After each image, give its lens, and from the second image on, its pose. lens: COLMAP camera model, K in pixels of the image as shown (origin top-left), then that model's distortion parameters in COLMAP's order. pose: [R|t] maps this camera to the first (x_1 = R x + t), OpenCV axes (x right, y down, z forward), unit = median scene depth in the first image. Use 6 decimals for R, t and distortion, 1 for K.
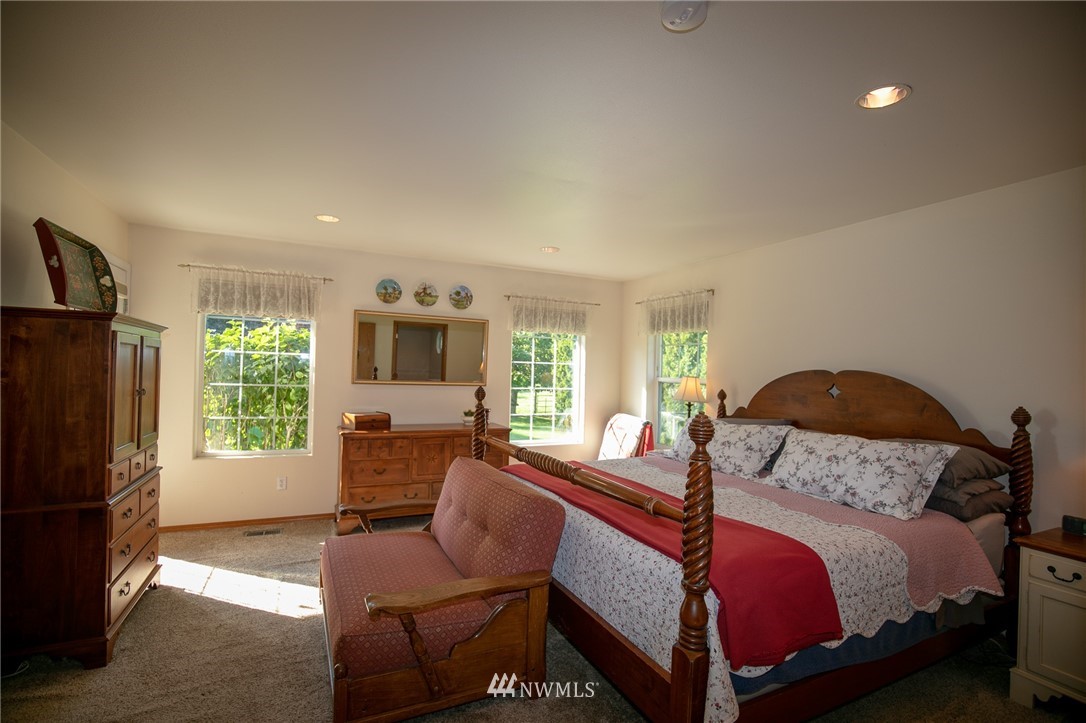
lens RADIAL K [[509.4, 0, 543.0], [0, 509.4, 361.5], [0, 0, 1]] dist [-0.033756, 0.006612]
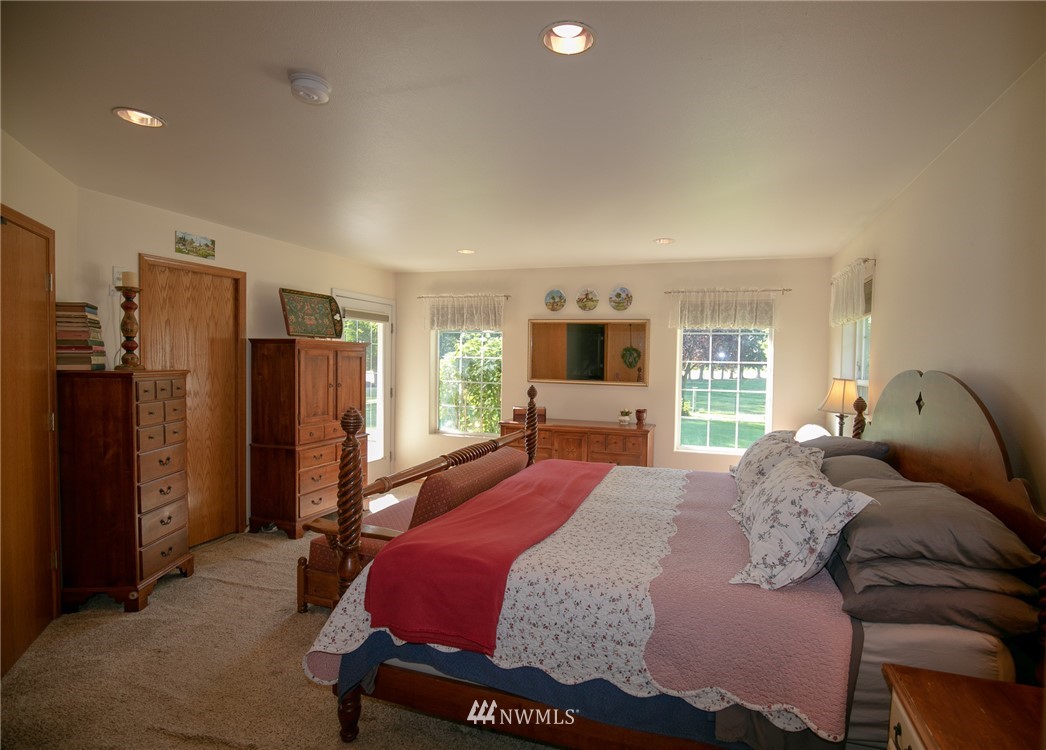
lens RADIAL K [[520.9, 0, 523.0], [0, 520.9, 375.0], [0, 0, 1]] dist [-0.027064, -0.000162]
pose [[0.715158, 0.004856, -0.698946, 0.493743], [0.014683, 0.999651, 0.021969, 0.000311], [0.698809, -0.025973, 0.714837, 0.132494]]
